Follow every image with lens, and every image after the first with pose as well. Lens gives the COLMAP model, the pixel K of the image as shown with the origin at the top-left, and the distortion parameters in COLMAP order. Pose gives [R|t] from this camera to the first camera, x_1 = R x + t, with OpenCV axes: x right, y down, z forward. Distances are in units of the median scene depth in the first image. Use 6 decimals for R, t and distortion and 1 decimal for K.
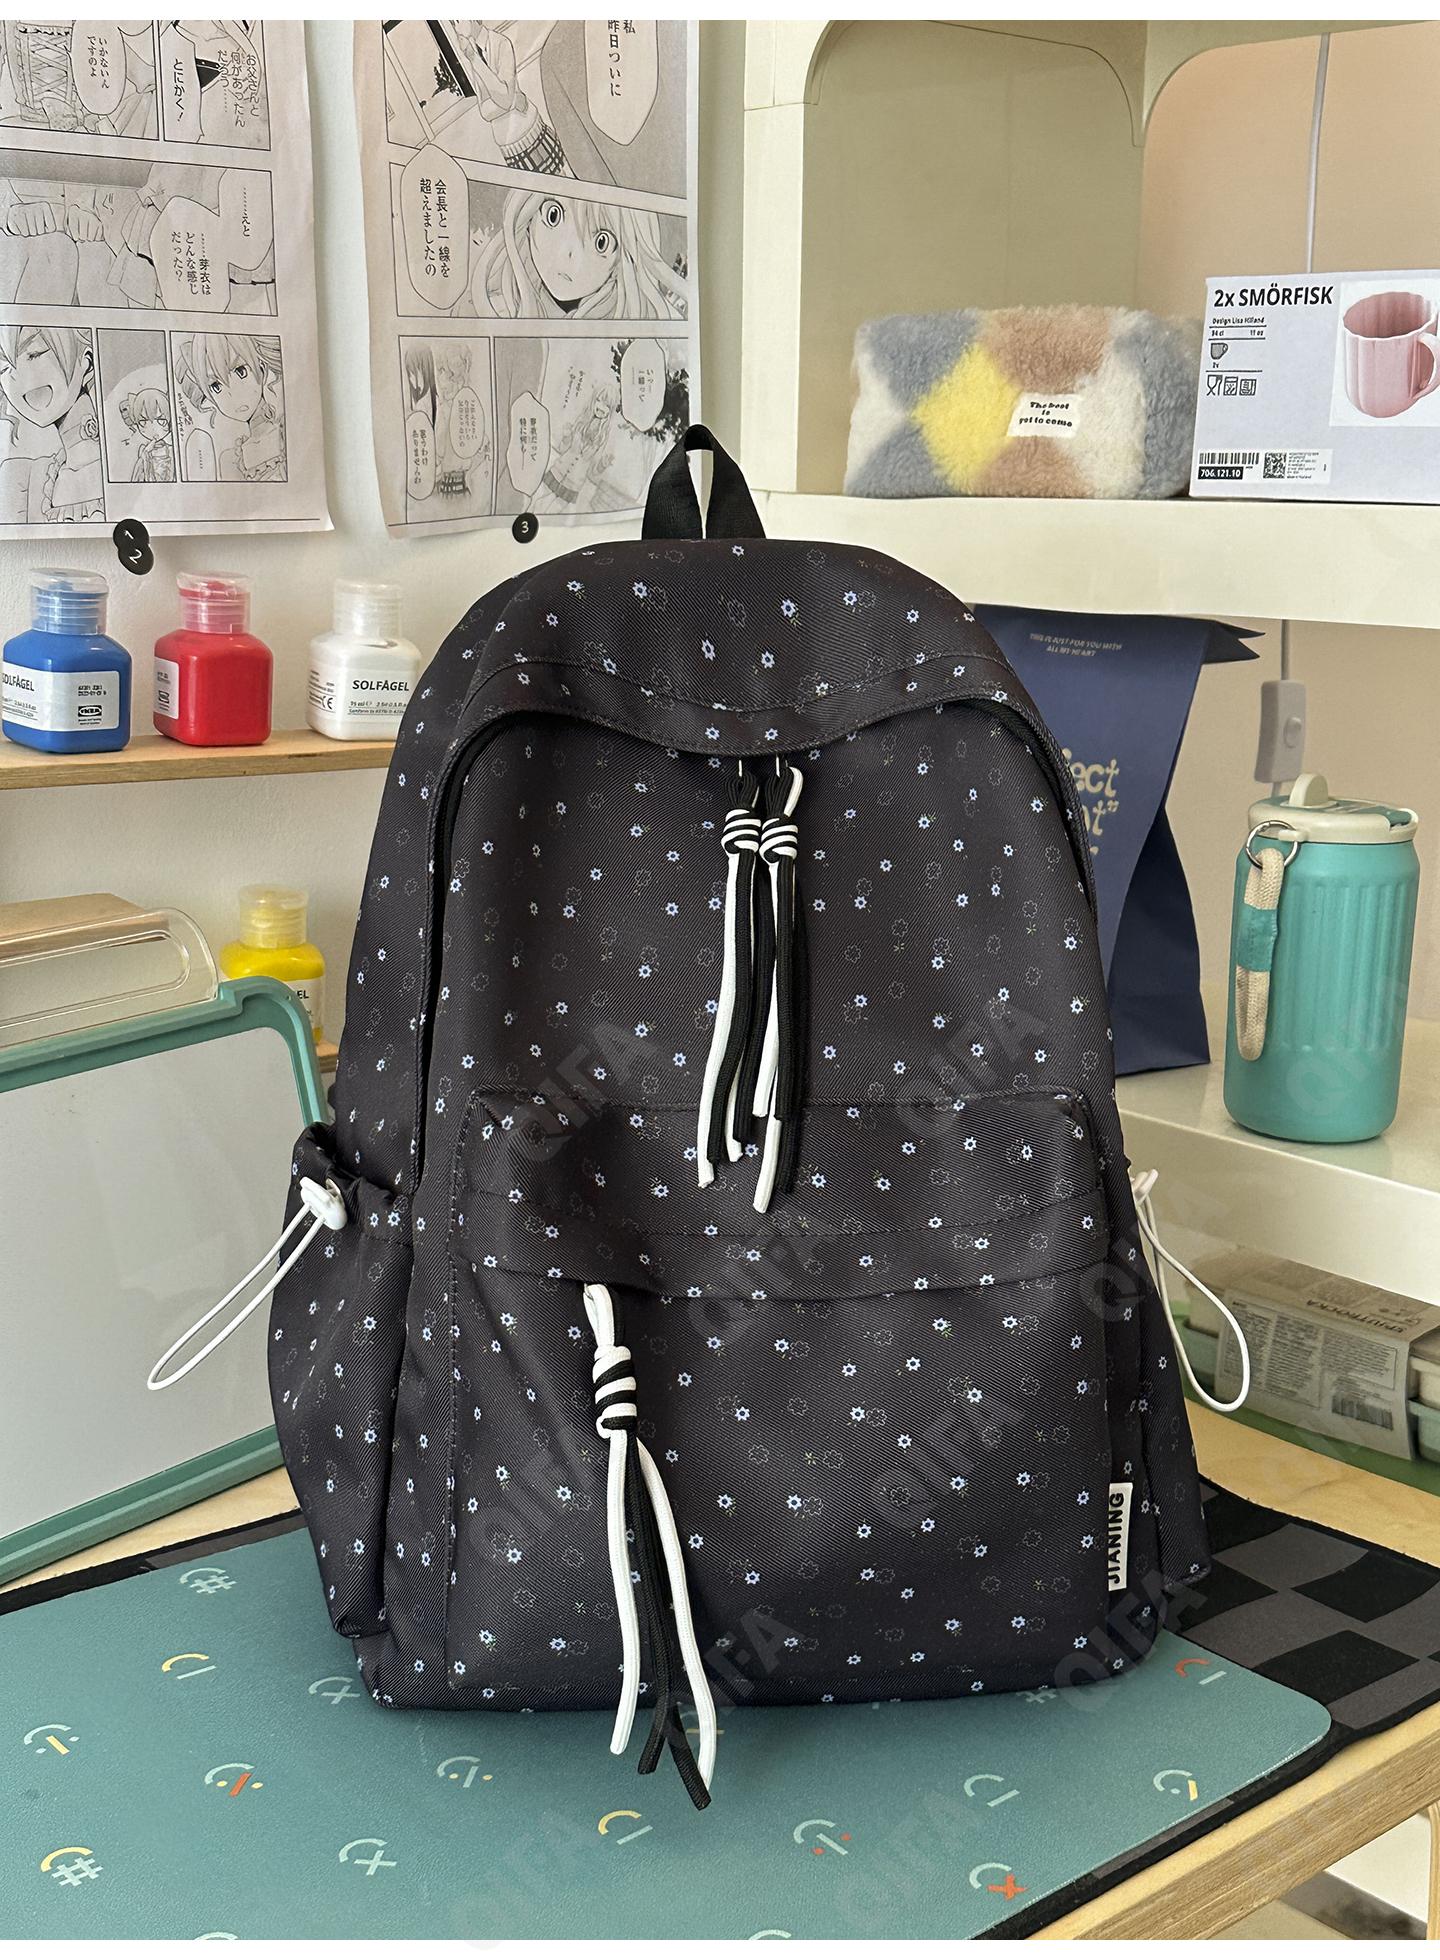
lens RADIAL K [[2479.4, 0, 723.1], [0, 2479.4, 963.8], [0, 0, 1]] dist [0.037068, 0.000000]
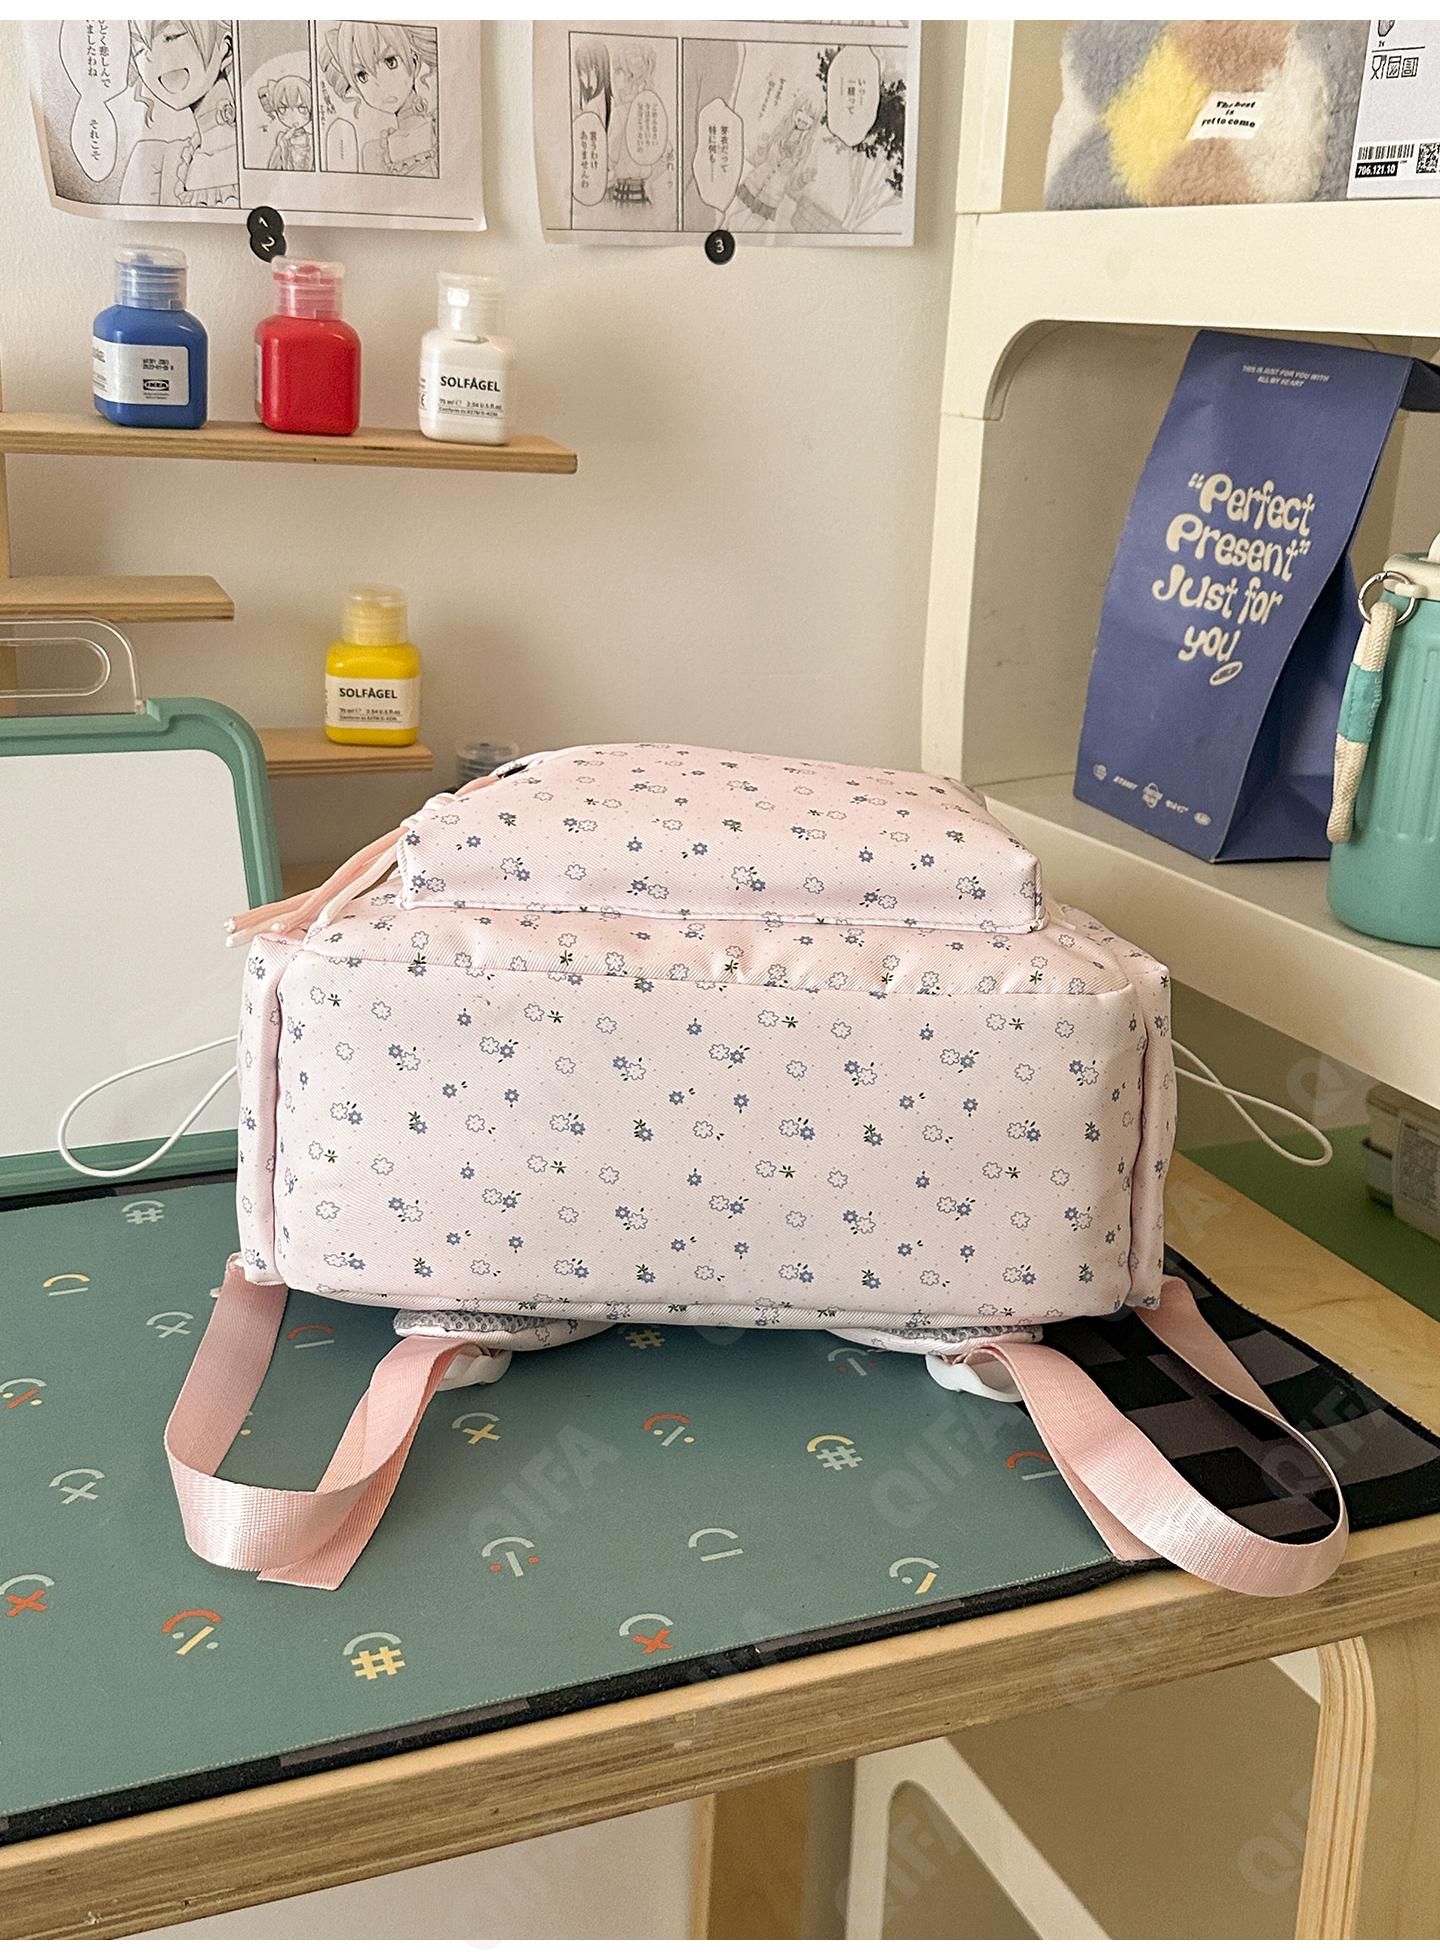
lens RADIAL K [[2267.1, 0, 691.8], [0, 2267.1, 972.7], [0, 0, 1]] dist [-0.005908, 0.000000]
pose [[0.946324, 0.115626, -0.301829, 0.243988], [-0.090746, 0.991309, 0.095240, 0.028976], [0.310218, -0.062738, 0.948593, 0.149046]]
